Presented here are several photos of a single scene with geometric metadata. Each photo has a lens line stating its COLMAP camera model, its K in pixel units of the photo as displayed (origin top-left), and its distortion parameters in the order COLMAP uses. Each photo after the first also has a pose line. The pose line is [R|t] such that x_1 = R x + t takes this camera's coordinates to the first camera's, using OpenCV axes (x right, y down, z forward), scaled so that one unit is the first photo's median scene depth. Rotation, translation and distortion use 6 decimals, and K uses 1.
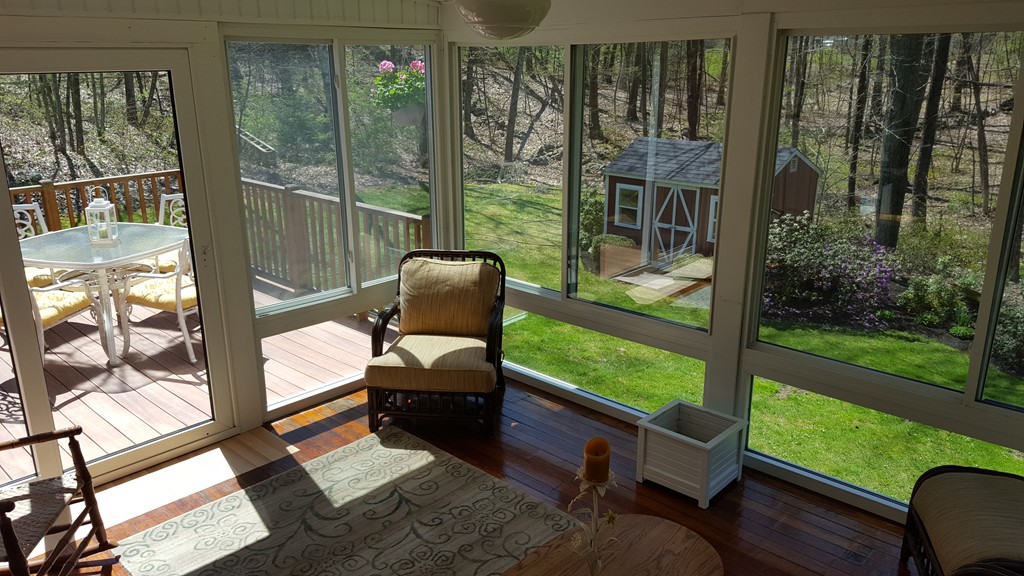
lens RADIAL K [[766.5, 0, 490.3], [0, 766.5, 289.9], [0, 0, 1]] dist [0.062939, -0.025113]
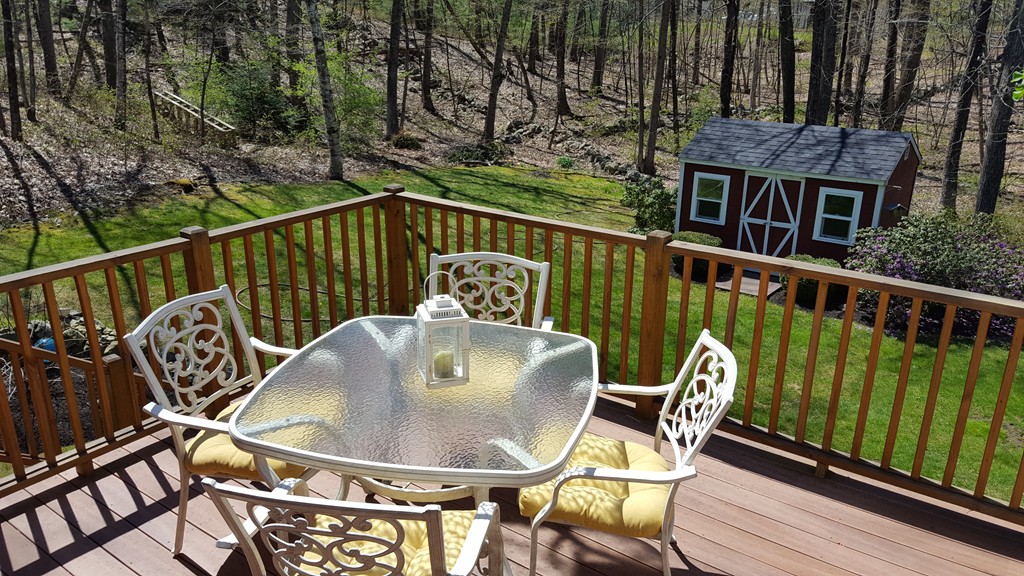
lens RADIAL K [[766.5, 0, 510.2], [0, 766.5, 294.6], [0, 0, 1]] dist [0.062939, -0.025113]
pose [[0.988046, -0.032797, 0.150630, -0.173158], [0.026543, 0.998708, 0.043341, -0.044476], [-0.151857, -0.038825, 0.987640, 0.173925]]
